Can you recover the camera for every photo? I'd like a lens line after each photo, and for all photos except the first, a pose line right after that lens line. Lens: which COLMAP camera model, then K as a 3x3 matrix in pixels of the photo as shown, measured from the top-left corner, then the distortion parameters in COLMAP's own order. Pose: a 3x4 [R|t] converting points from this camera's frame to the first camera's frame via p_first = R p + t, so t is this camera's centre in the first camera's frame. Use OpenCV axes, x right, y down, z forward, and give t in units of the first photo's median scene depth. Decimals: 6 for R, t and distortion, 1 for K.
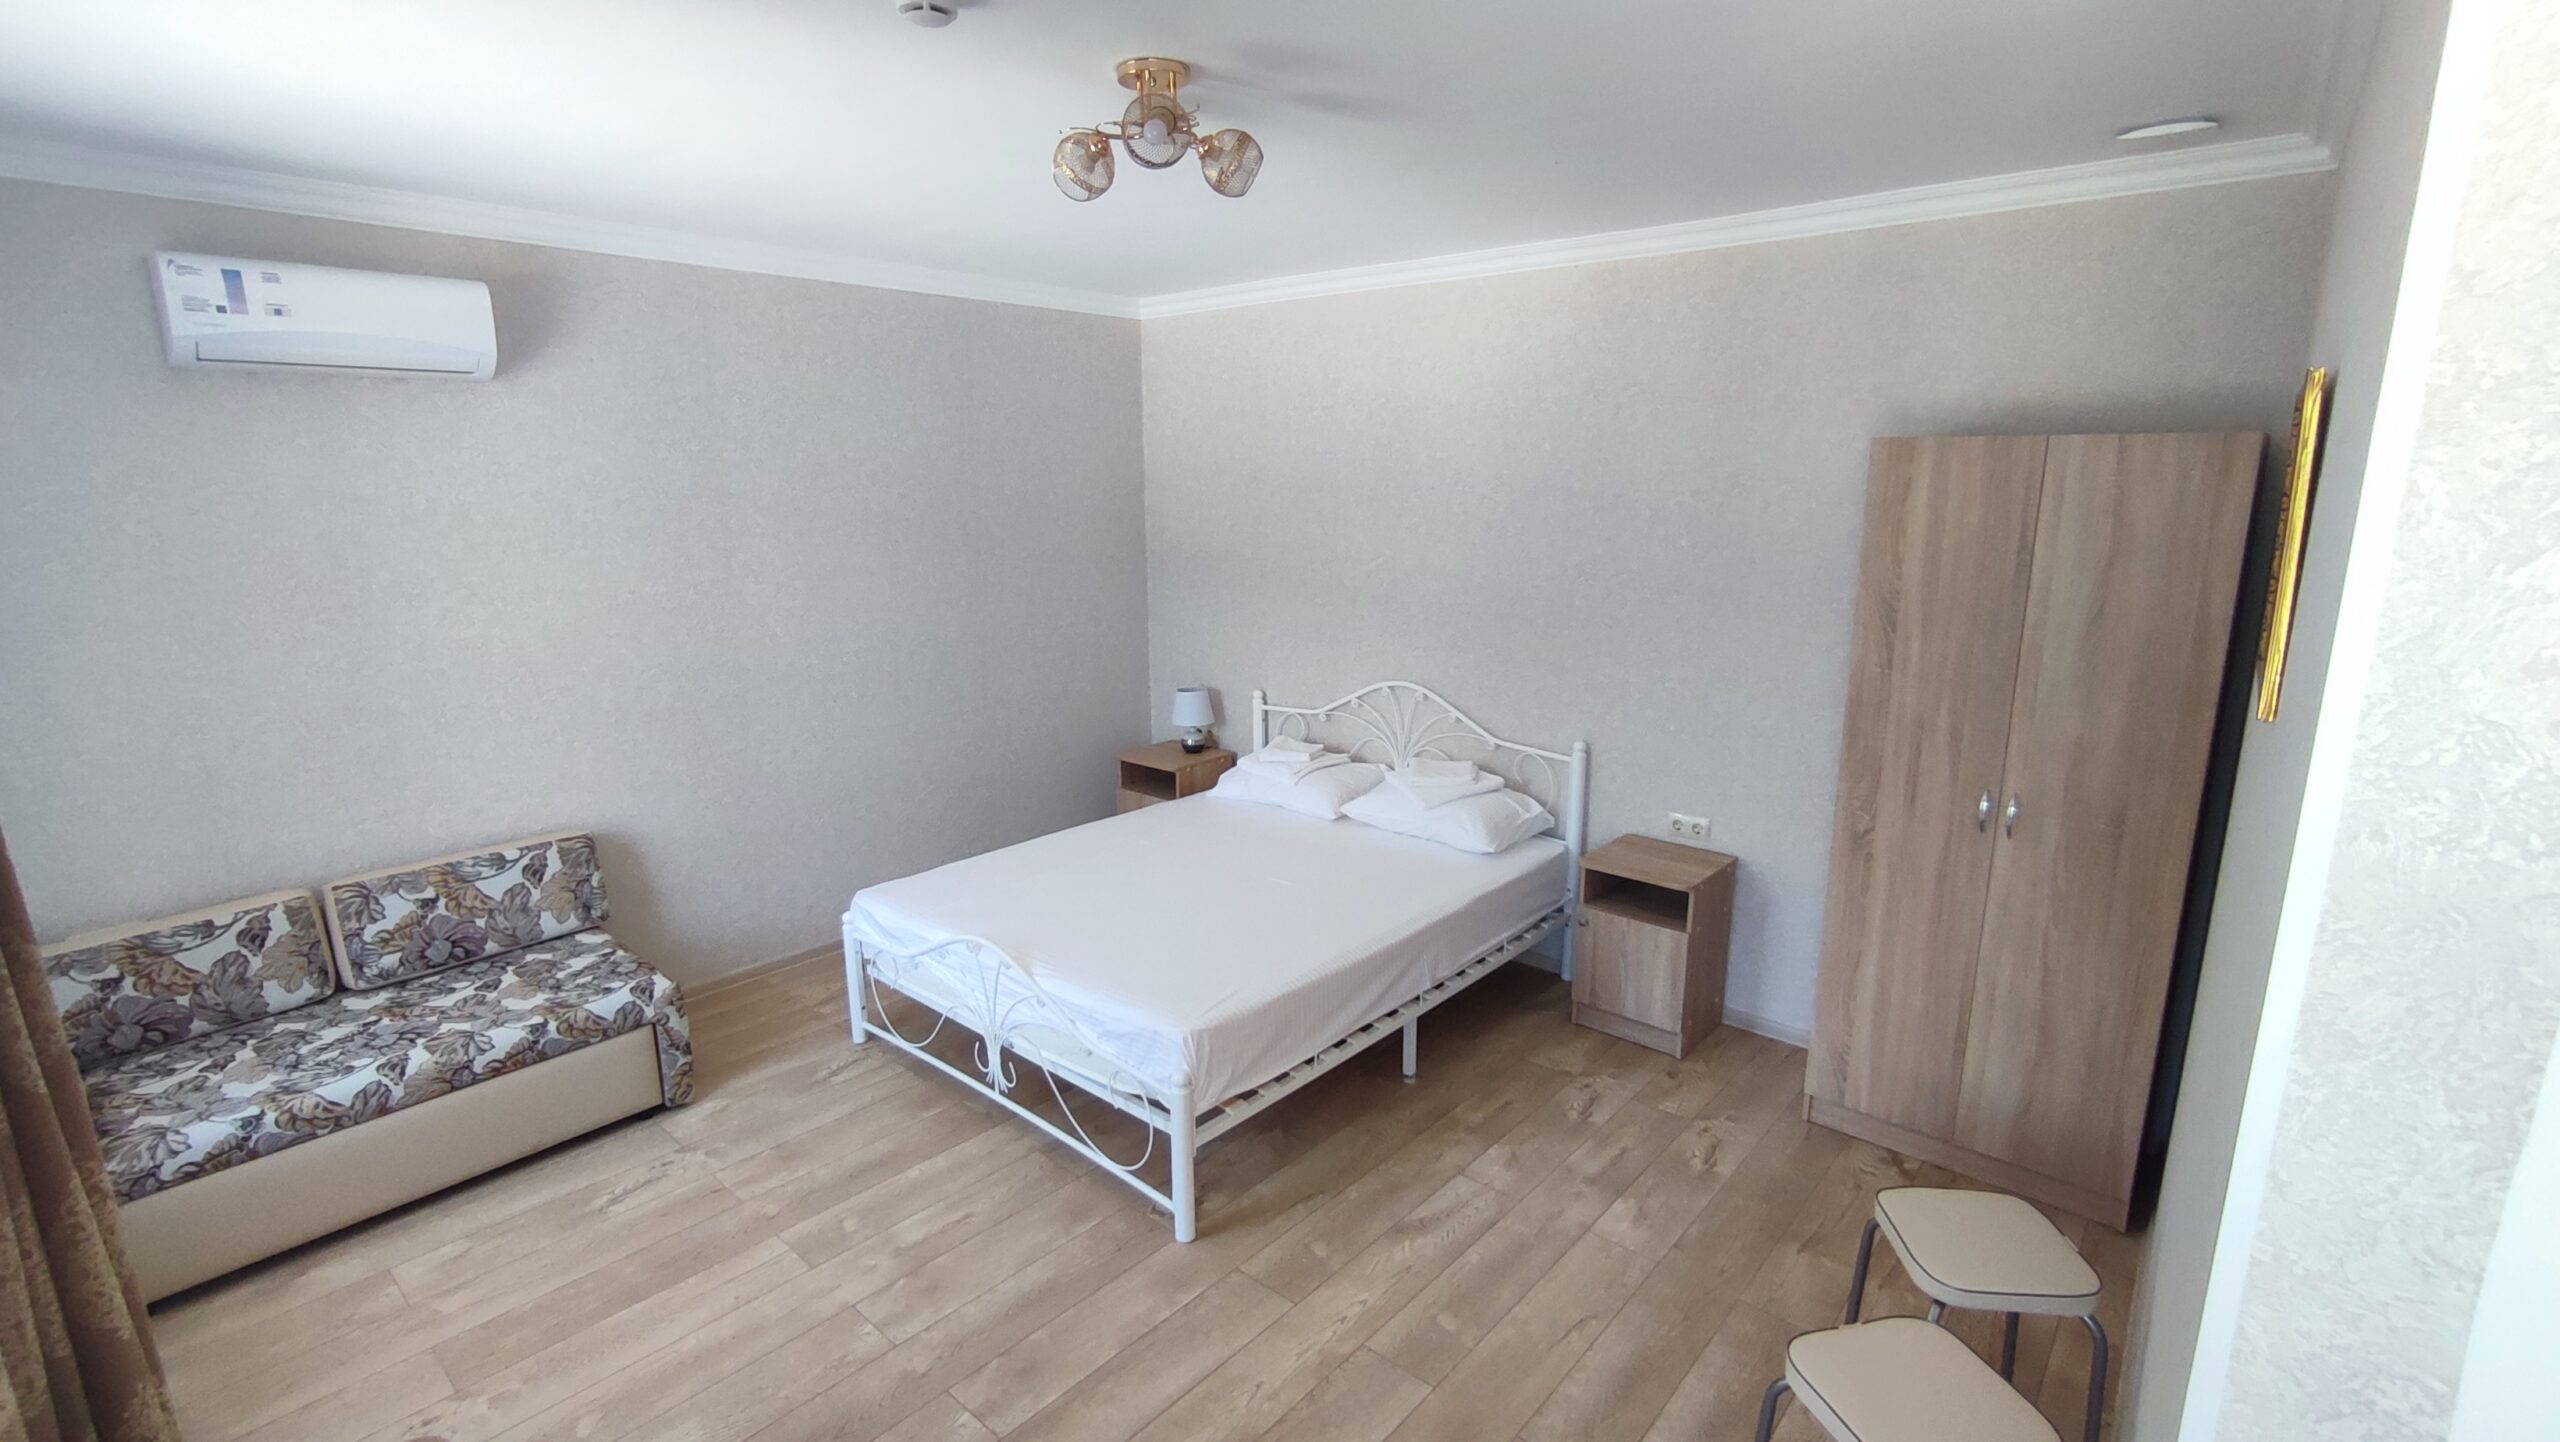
lens RADIAL K [[1156.2, 0, 1280.0], [0, 1156.2, 721.0], [0, 0, 1]] dist [-0.002120, -0.000175]
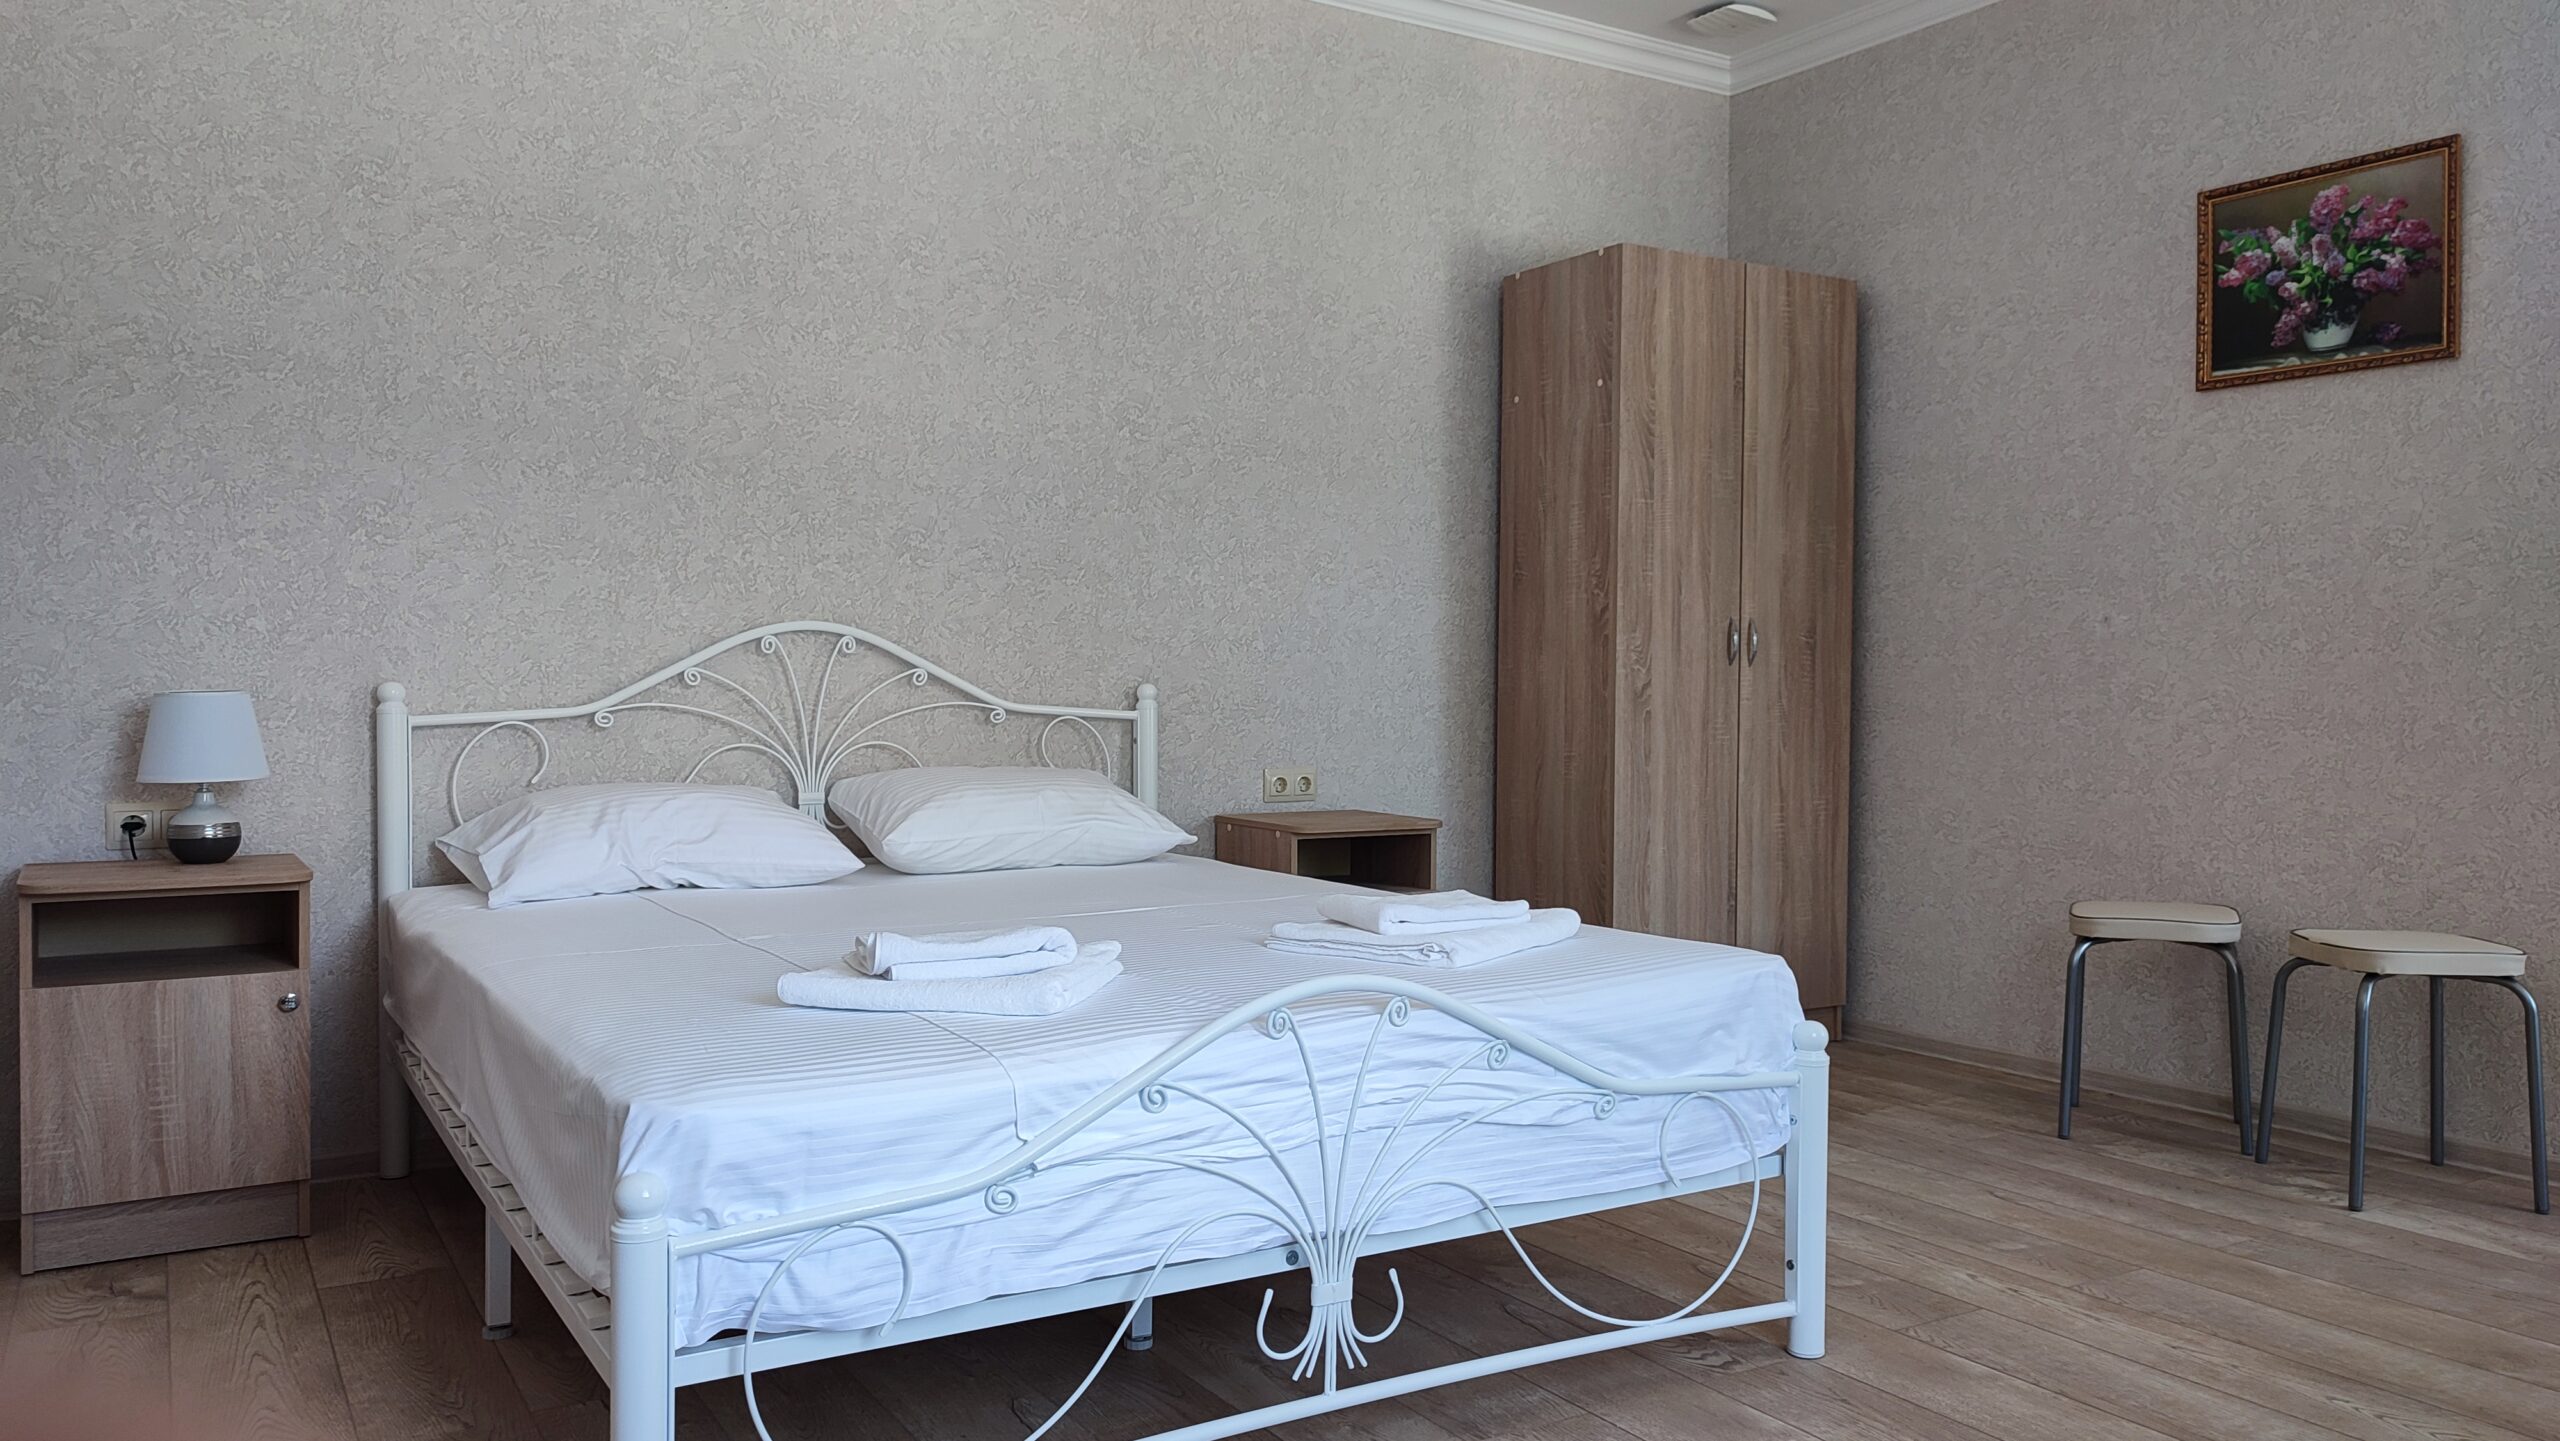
lens RADIAL K [[1865.9, 0, 1280.0], [0, 1865.9, 720.5], [0, 0, 1]] dist [0.000933, 0.007047]
pose [[0.311368, -0.020860, 0.950060, -0.984911], [0.196435, 0.979579, -0.042871, 0.134815], [-0.929765, 0.199974, 0.309107, 0.879239]]
